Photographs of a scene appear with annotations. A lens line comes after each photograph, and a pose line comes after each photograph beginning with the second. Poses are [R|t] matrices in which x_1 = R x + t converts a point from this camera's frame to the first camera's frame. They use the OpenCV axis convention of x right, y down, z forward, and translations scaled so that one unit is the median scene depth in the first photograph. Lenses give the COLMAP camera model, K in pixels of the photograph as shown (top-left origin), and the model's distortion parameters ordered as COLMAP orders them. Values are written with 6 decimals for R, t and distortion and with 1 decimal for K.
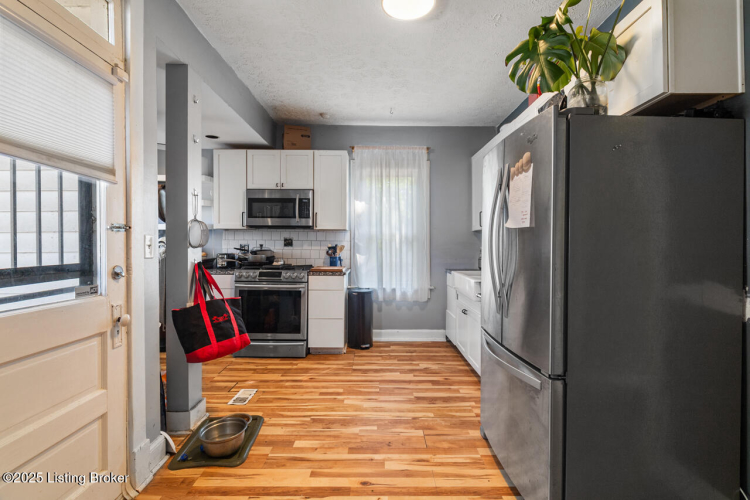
lens RADIAL K [[358.8, 0, 374.3], [0, 358.8, 246.0], [0, 0, 1]] dist [0.000406, -0.001234]
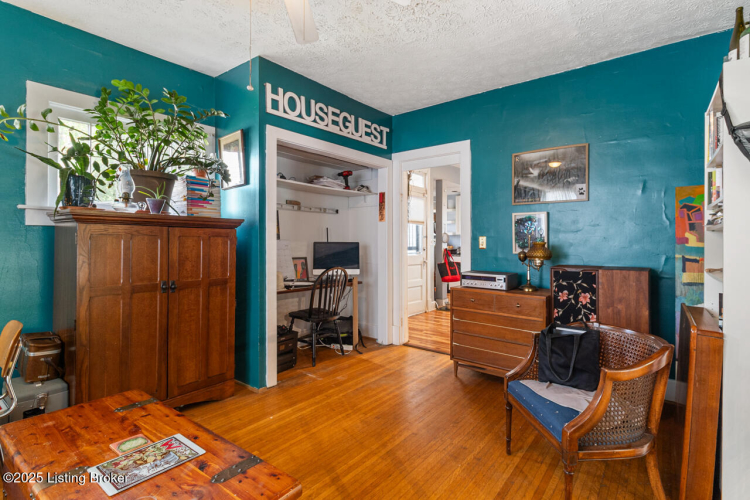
lens RADIAL K [[358.8, 0, 379.8], [0, 358.8, 245.6], [0, 0, 1]] dist [0.000406, -0.001234]
pose [[0.773195, 0.006485, -0.634135, 0.959726], [-0.002105, 0.999968, 0.007661, 0.006207], [0.634165, -0.004589, 0.773184, -1.615968]]
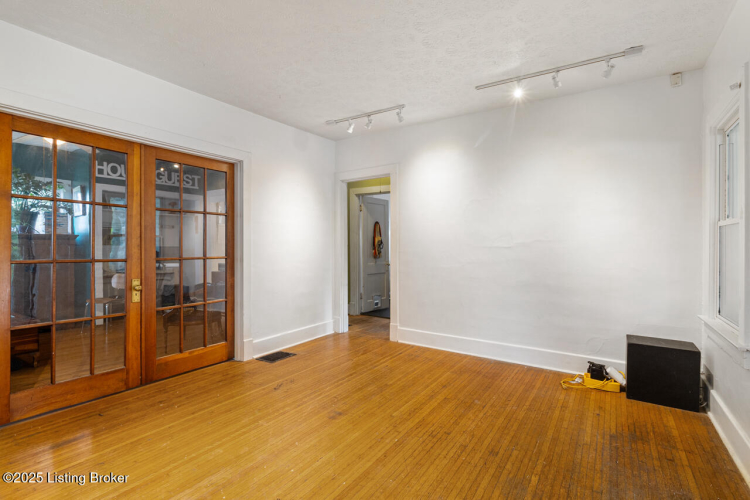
lens RADIAL K [[358.8, 0, 380.8], [0, 358.8, 247.1], [0, 0, 1]] dist [0.000406, -0.001234]
pose [[0.826367, -0.003297, -0.563123, 3.090337], [0.004637, 0.999989, 0.000951, 0.005978], [0.563113, -0.003397, 0.826373, -1.791424]]
